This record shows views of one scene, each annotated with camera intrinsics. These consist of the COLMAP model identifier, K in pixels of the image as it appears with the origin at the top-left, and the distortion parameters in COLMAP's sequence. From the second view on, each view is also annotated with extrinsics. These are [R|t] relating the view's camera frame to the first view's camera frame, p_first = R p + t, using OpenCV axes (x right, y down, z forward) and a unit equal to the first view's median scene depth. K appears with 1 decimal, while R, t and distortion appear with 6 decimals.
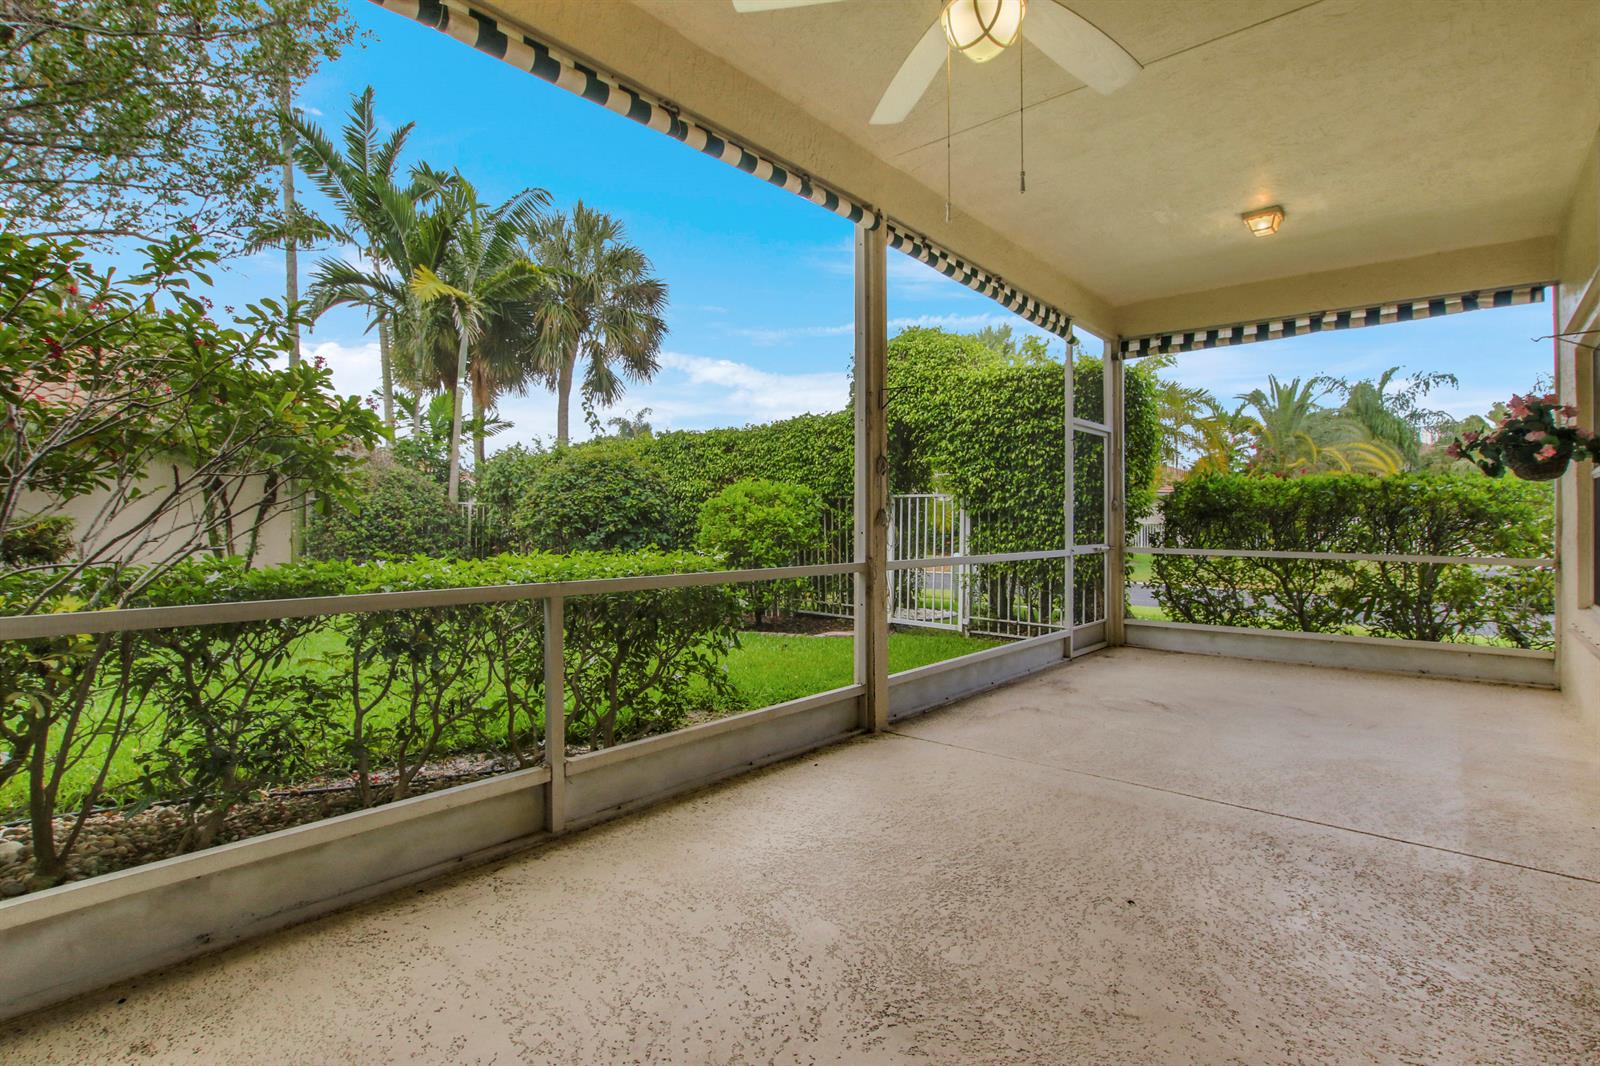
lens RADIAL K [[758.6, 0, 791.5], [0, 758.6, 525.7], [0, 0, 1]] dist [0.001659, 0.000162]
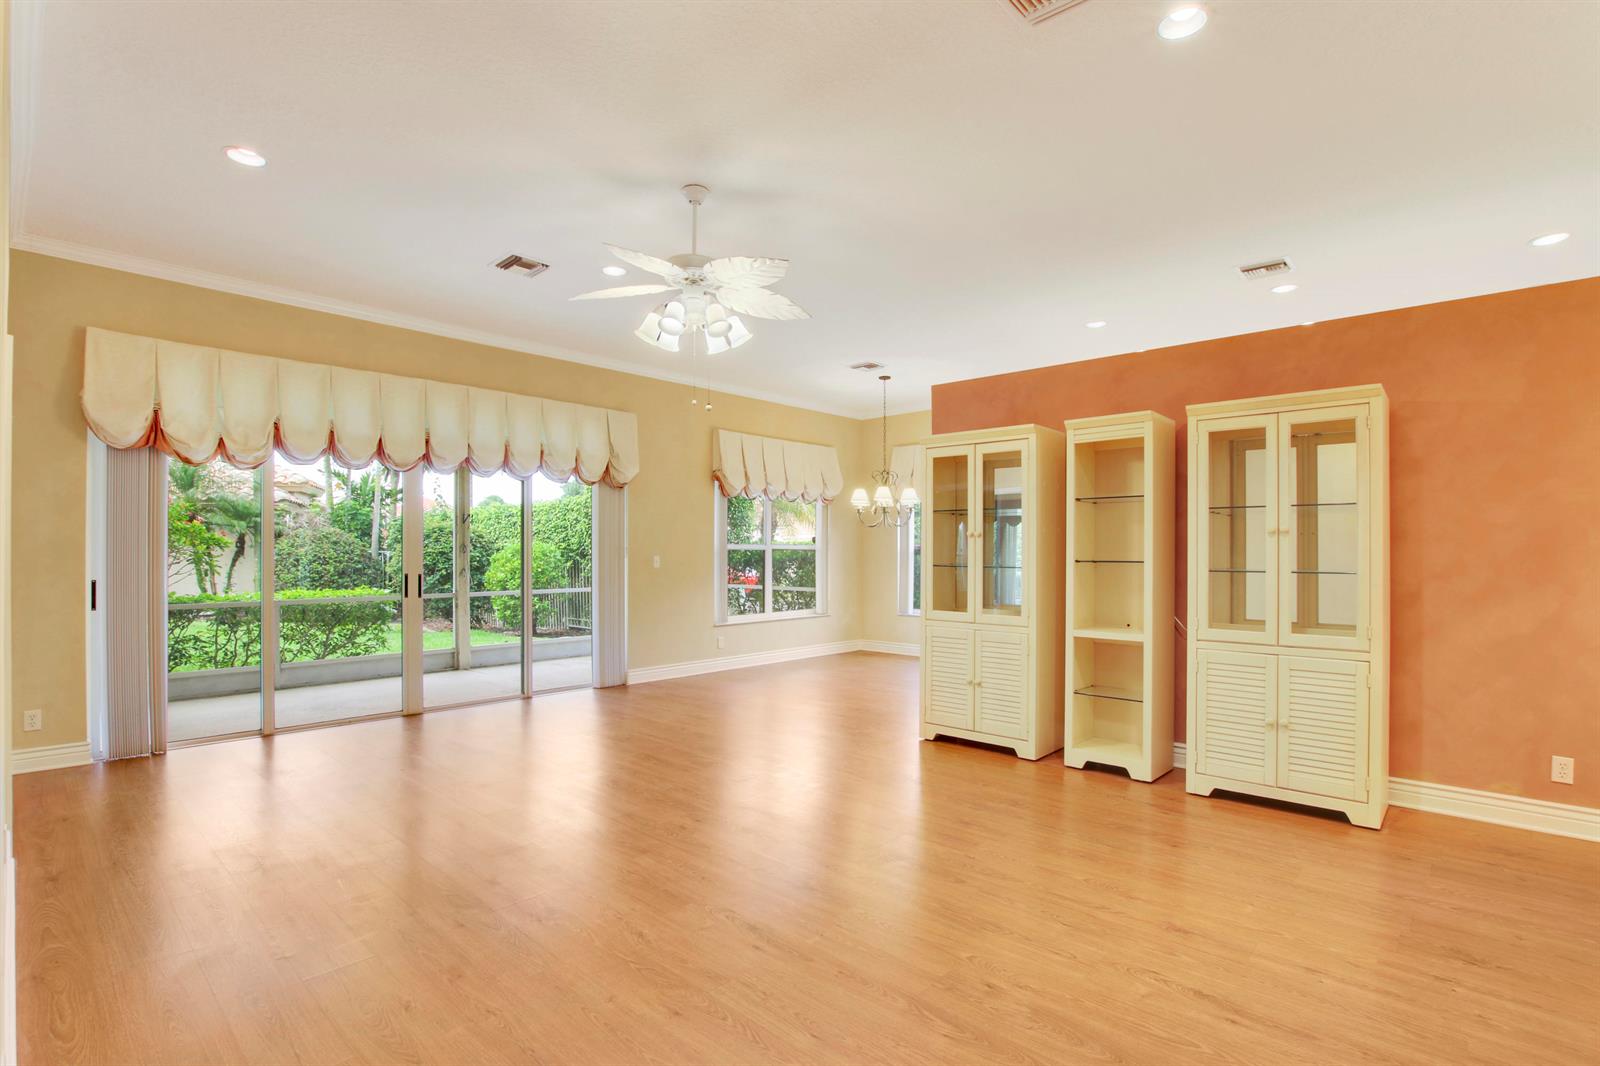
lens RADIAL K [[753.9, 0, 788.6], [0, 753.9, 543.2], [0, 0, 1]] dist [-0.031490, 0.002162]
pose [[0.999941, -0.010848, -0.000908, 0.368082], [0.010832, 0.999808, -0.016334, -0.018359], [0.001085, 0.016323, 0.999866, -0.416321]]
